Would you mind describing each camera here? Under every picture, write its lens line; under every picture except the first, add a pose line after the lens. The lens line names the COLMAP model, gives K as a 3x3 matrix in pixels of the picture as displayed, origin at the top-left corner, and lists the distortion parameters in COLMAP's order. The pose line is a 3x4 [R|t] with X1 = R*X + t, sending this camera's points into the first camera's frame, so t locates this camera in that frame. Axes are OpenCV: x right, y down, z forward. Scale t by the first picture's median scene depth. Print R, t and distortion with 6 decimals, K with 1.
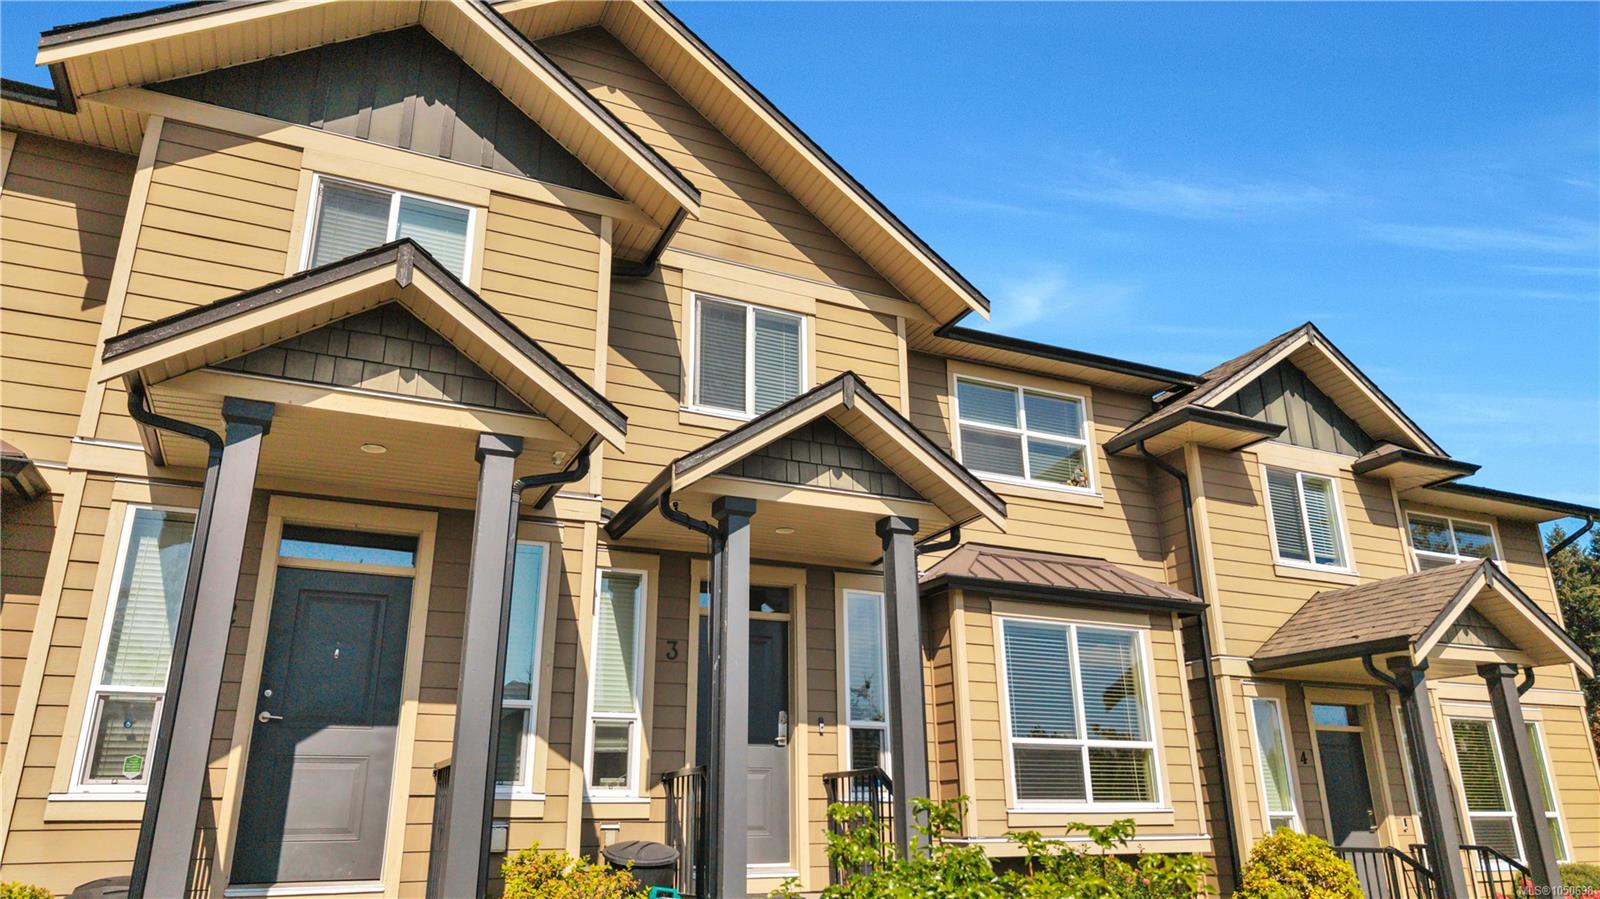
lens RADIAL K [[1076.4, 0, 799.4], [0, 1076.4, 442.3], [0, 0, 1]] dist [0.000592, -0.001213]
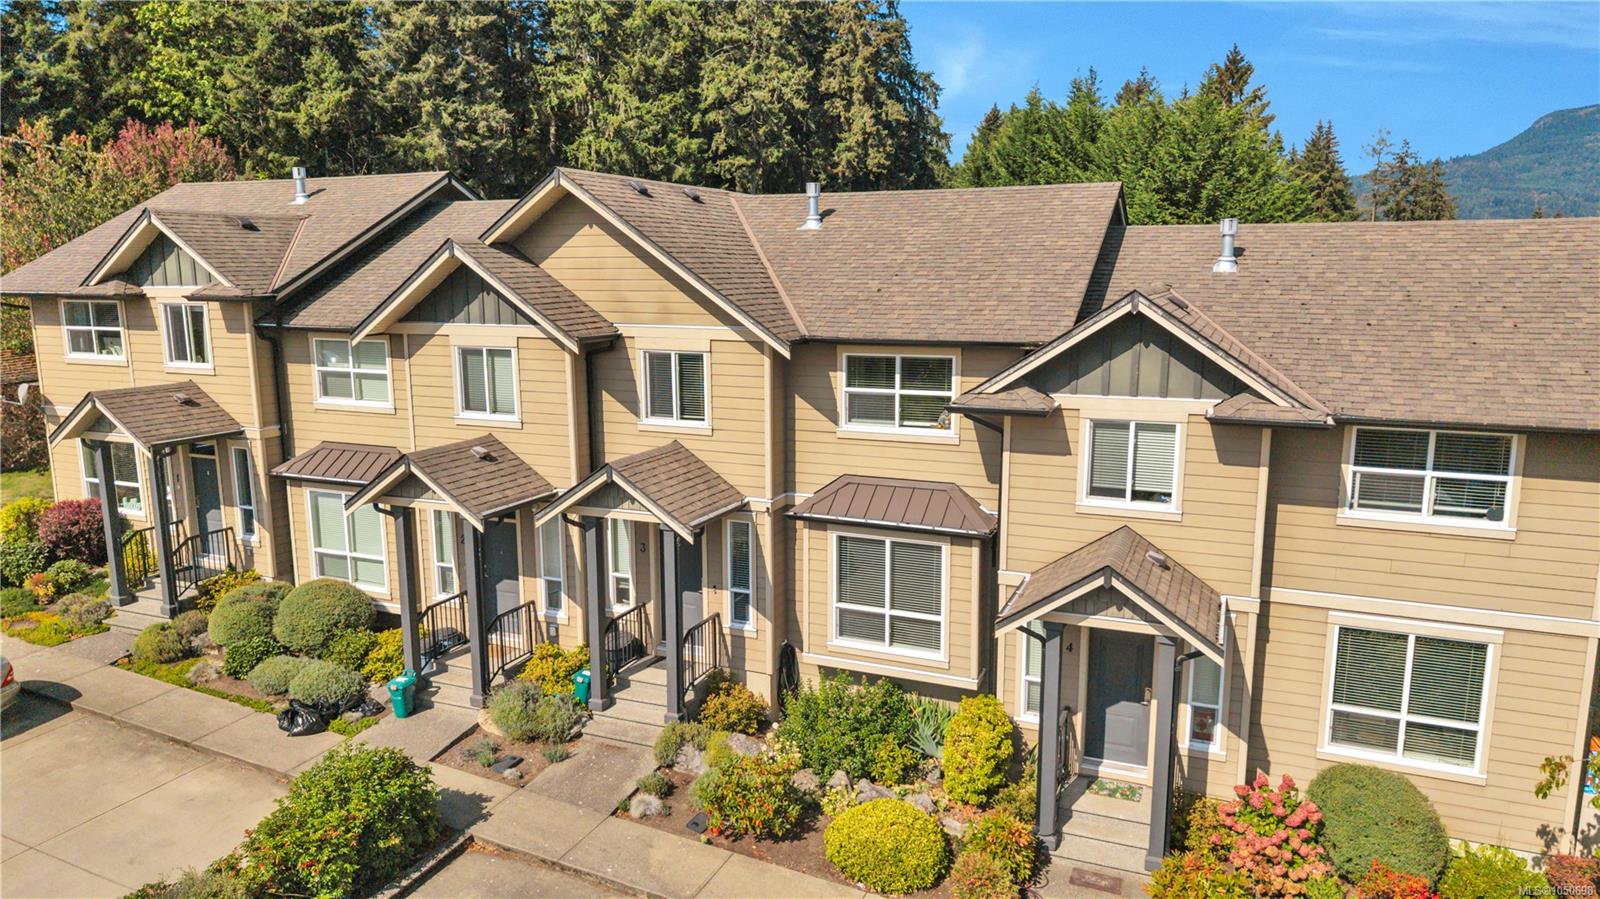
lens RADIAL K [[1075.3, 0, 796.1], [0, 1075.3, 449.3], [0, 0, 1]] dist [0.024814, -0.024367]
pose [[0.660052, 0.136512, -0.738712, 1.333214], [0.254253, 0.884720, 0.390673, -0.595632], [0.706885, -0.445684, 0.549253, 0.144002]]
